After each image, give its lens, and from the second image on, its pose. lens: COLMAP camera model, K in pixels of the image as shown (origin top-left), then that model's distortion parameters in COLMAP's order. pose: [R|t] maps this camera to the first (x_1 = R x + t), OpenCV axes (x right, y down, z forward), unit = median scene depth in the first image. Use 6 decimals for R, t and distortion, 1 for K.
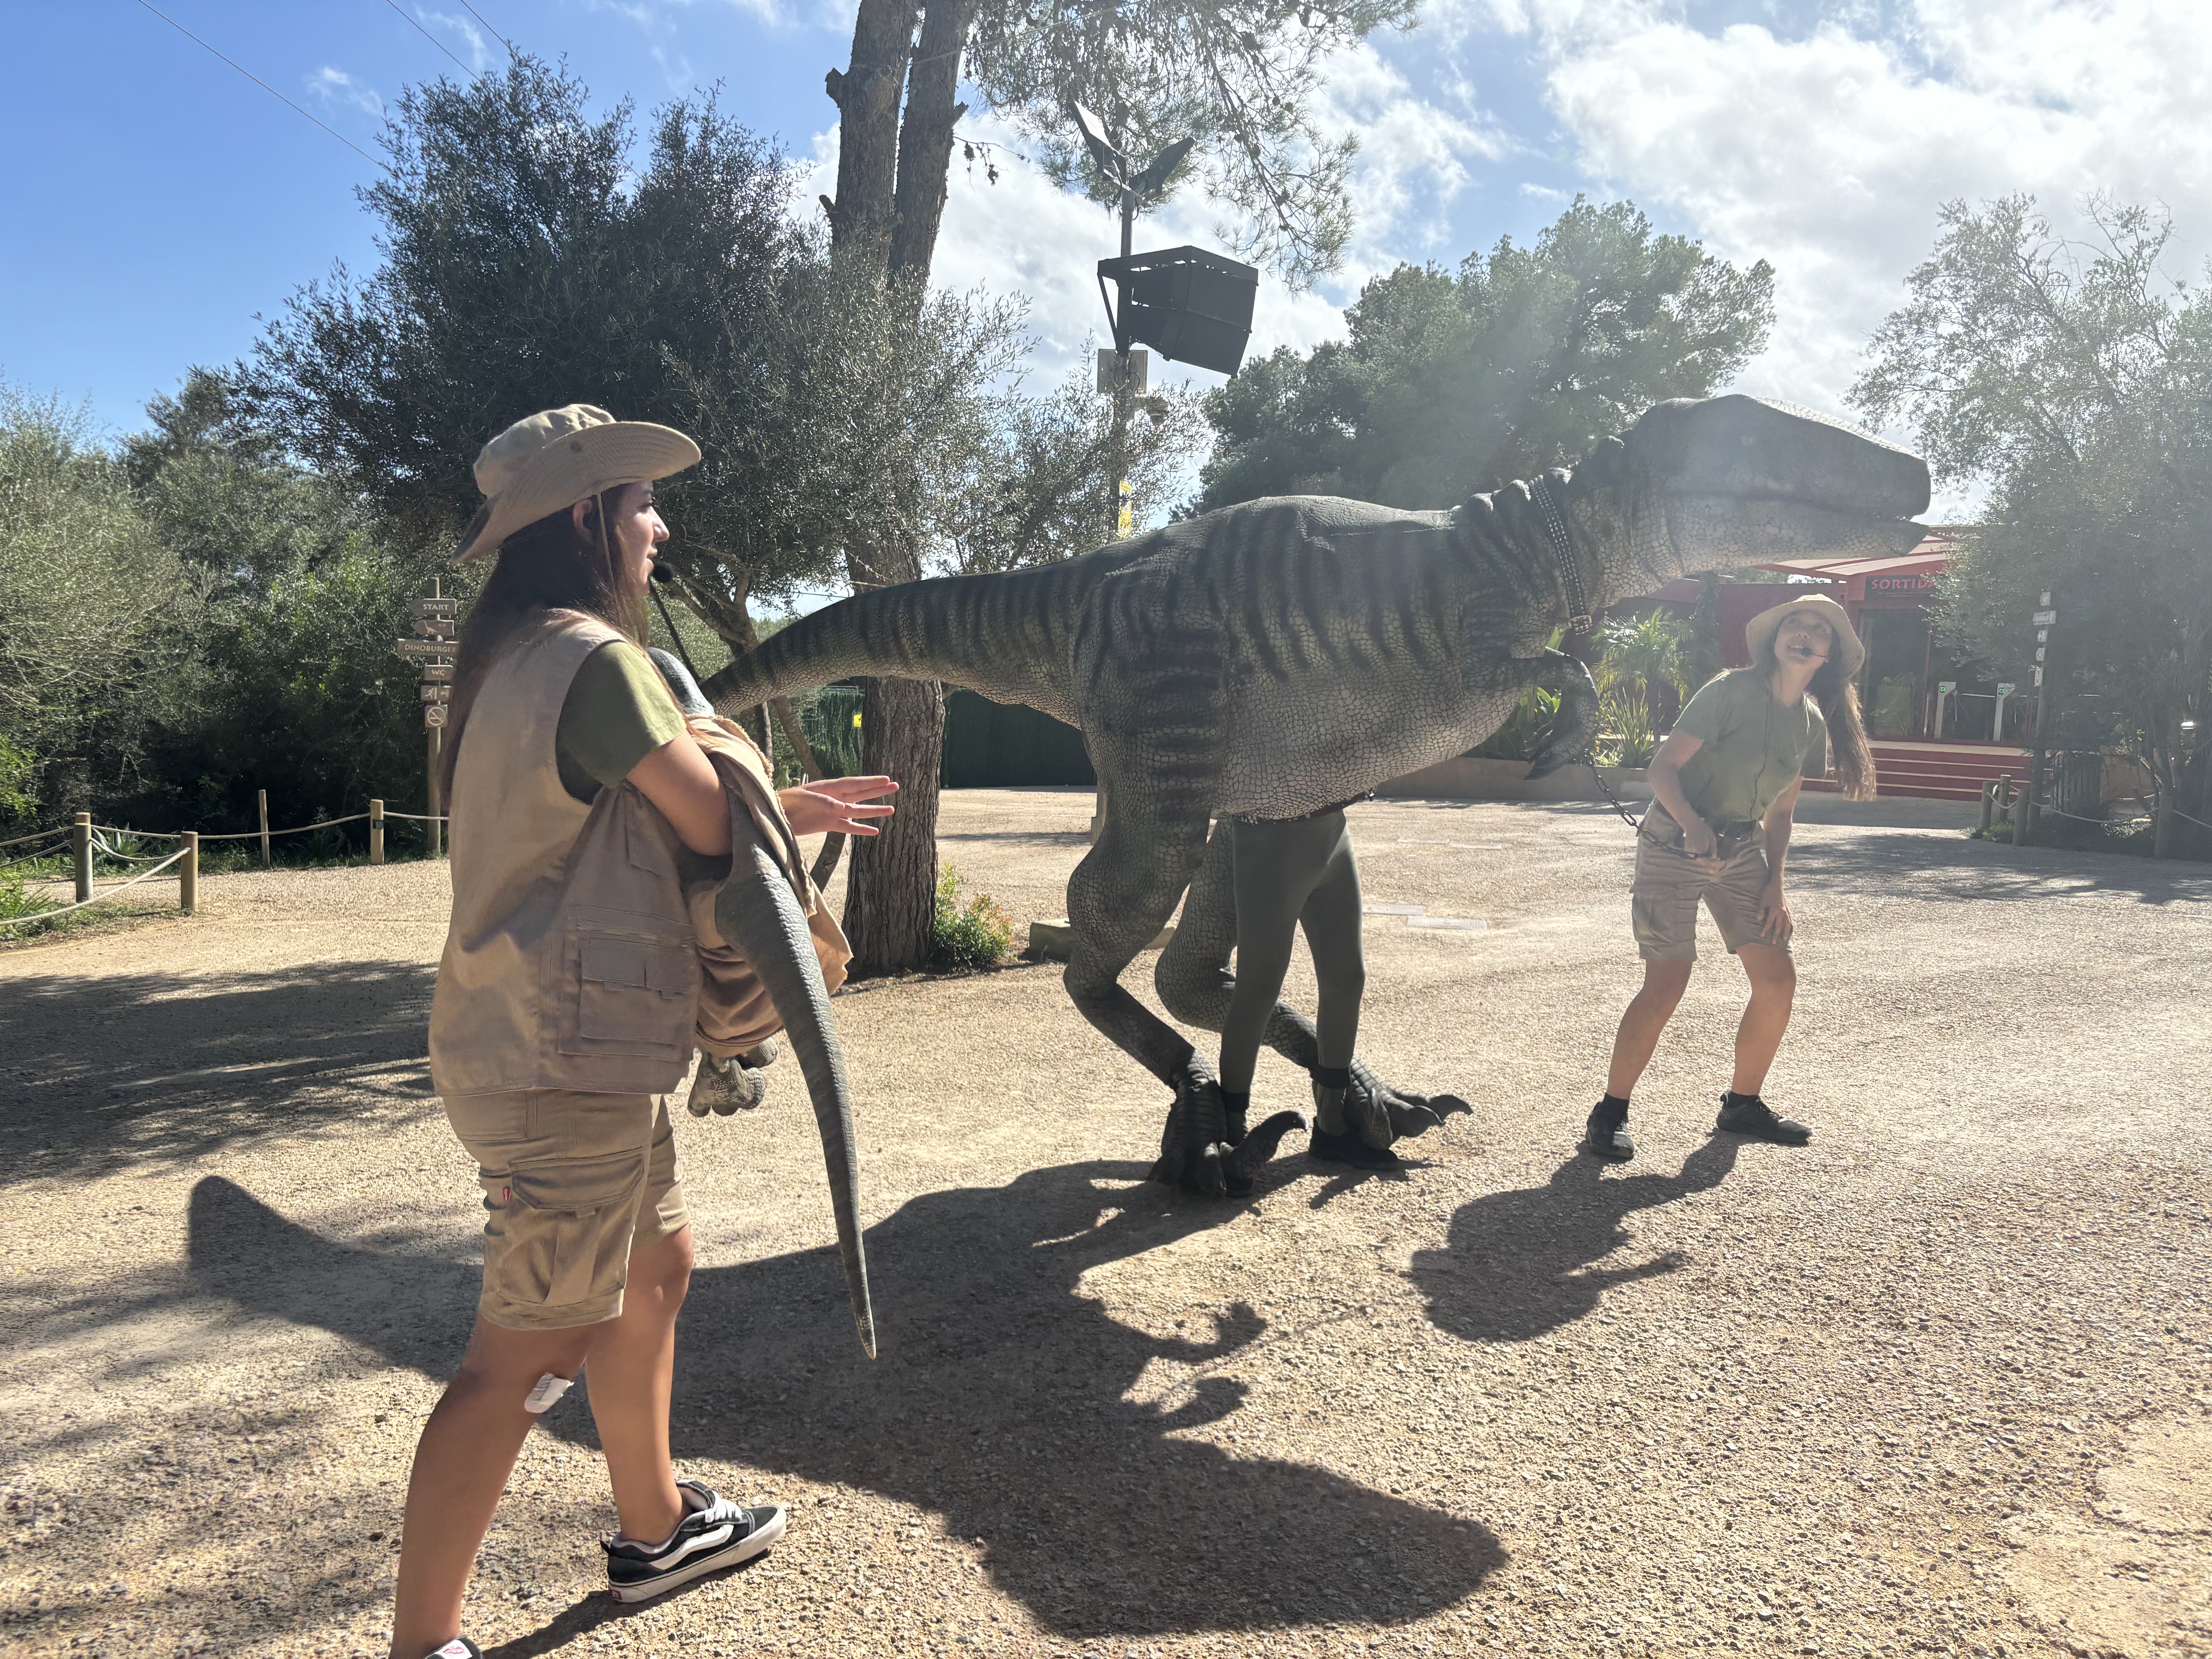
lens RADIAL K [[1699.9, 0, 1105.1], [0, 1699.9, 830.1], [0, 0, 1]] dist [0.000010, -0.004106]
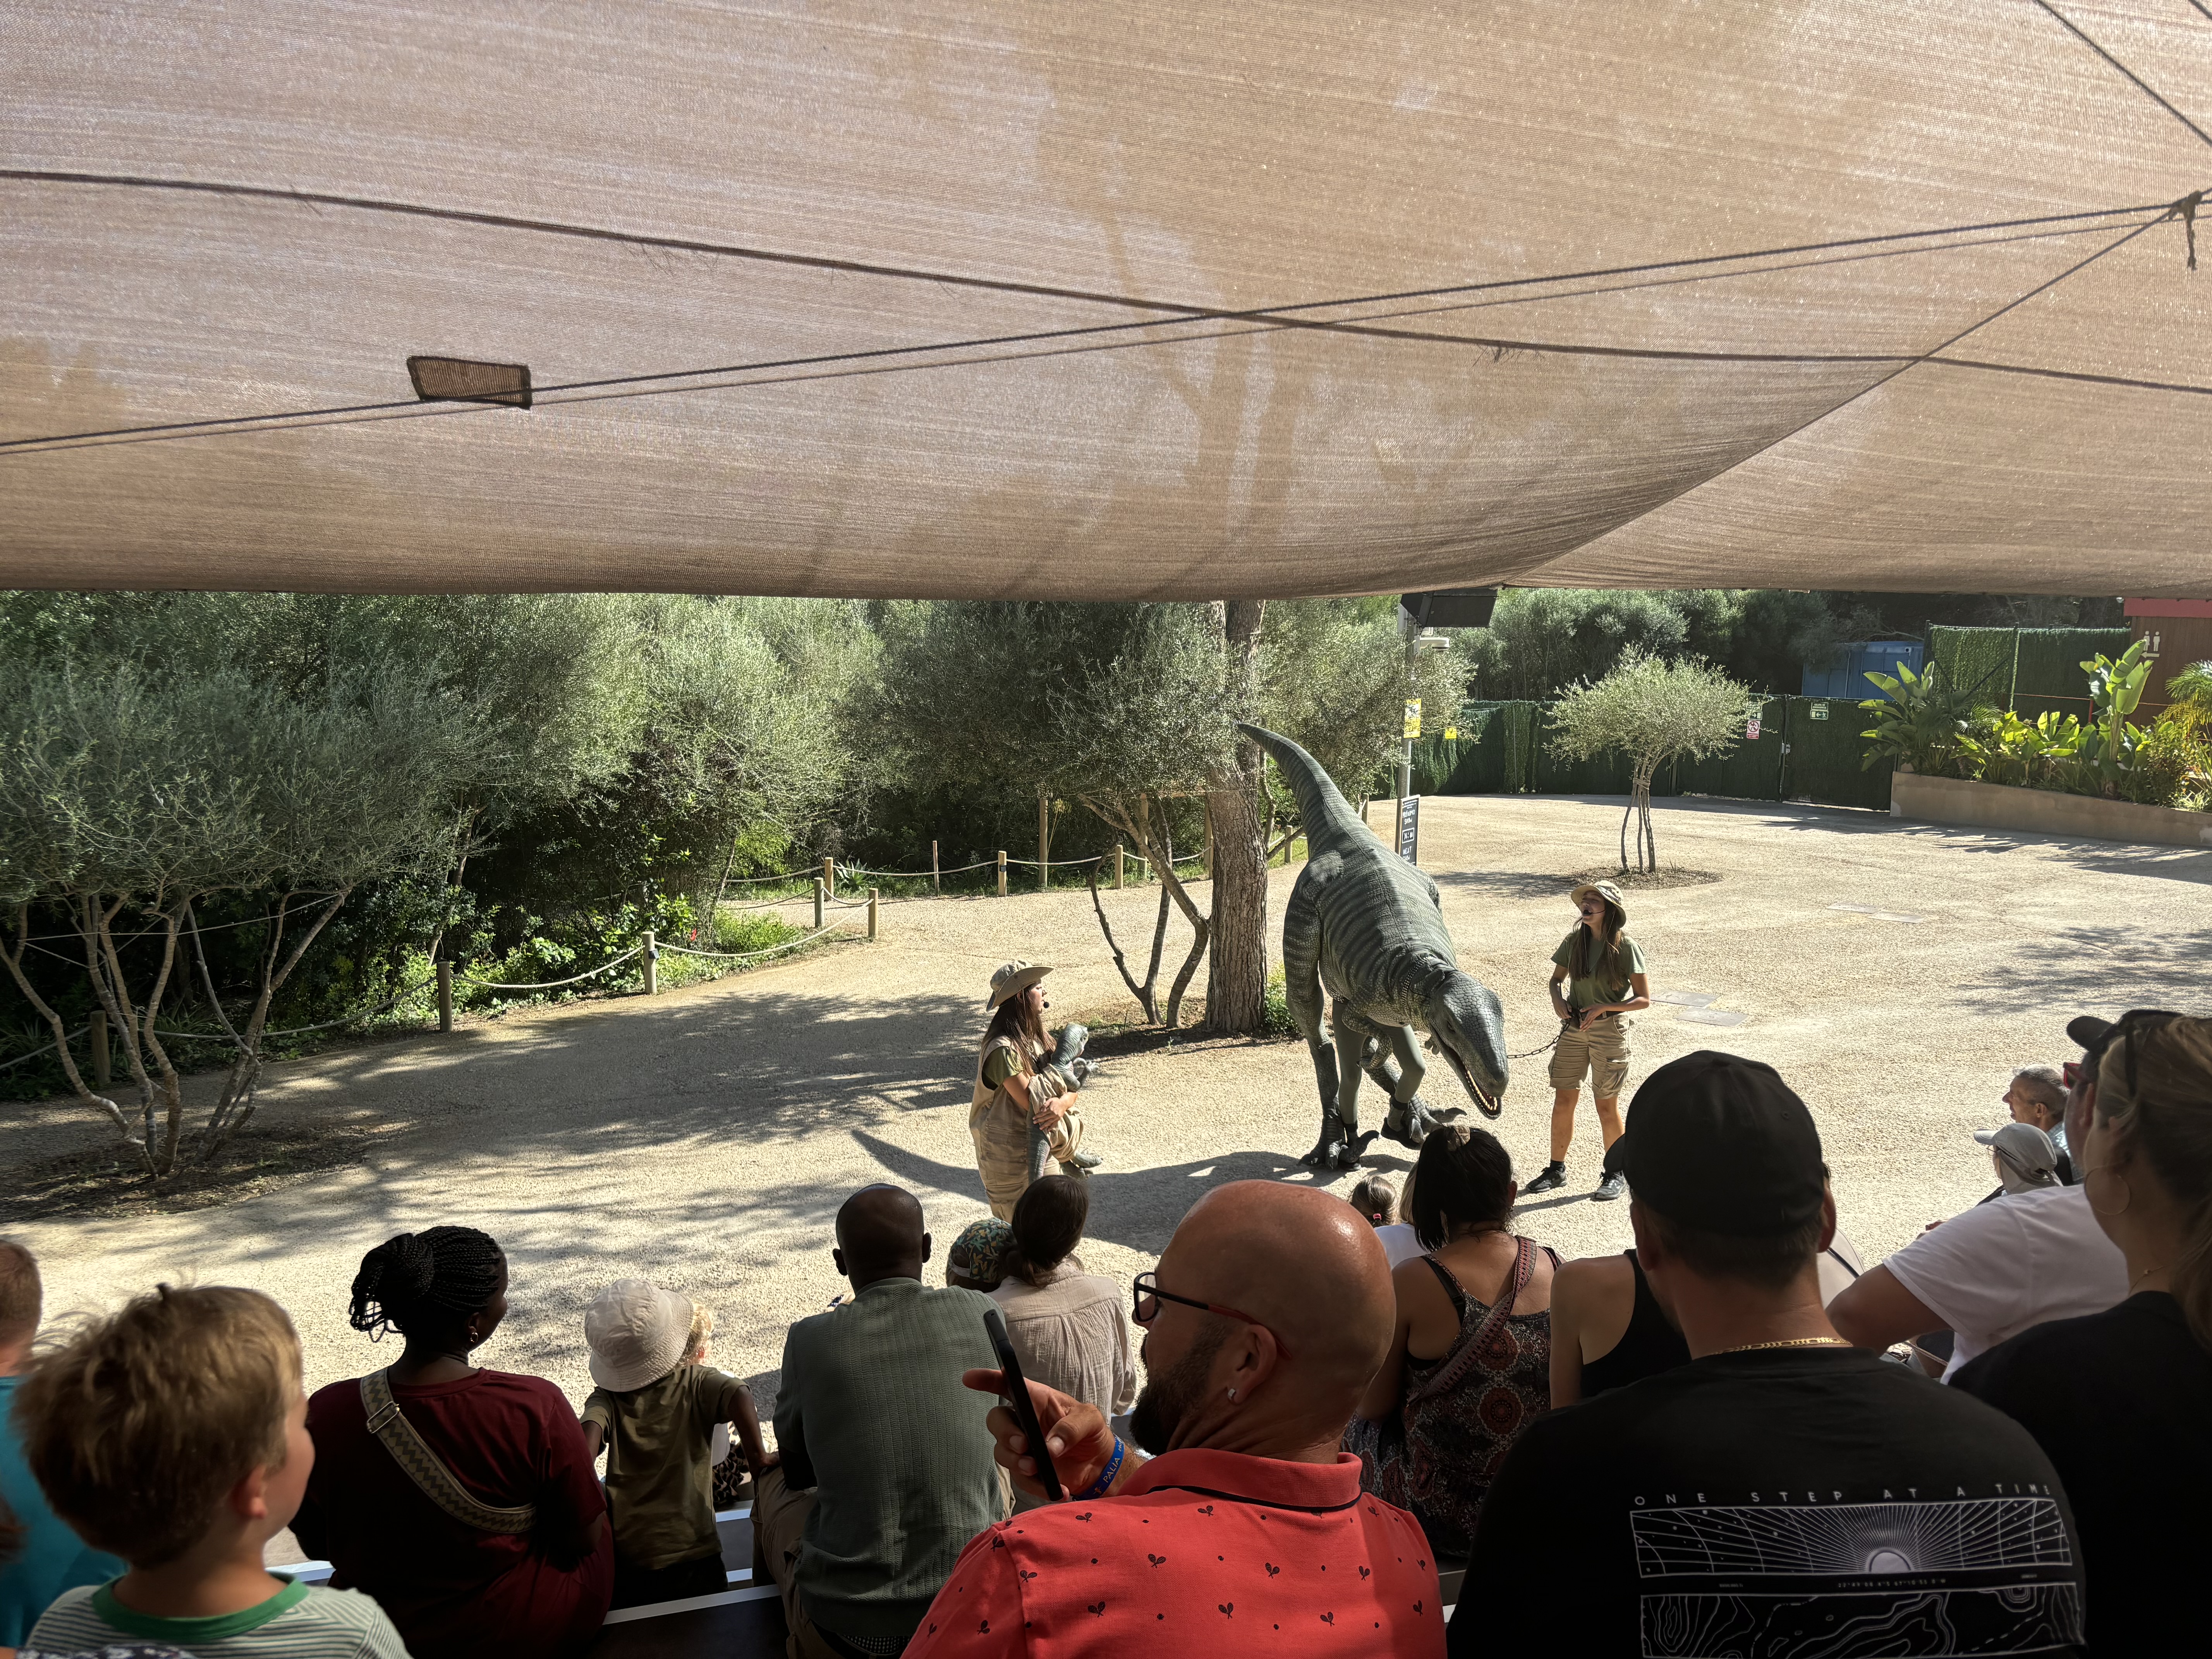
lens RADIAL K [[1699.9, 0, 1106.5], [0, 1699.9, 829.2], [0, 0, 1]] dist [0.000010, -0.004106]
pose [[0.910589, 0.024482, -0.412587, 0.382500], [-0.005676, 0.998891, 0.046745, -0.163481], [0.413274, -0.040224, 0.909718, -0.420156]]
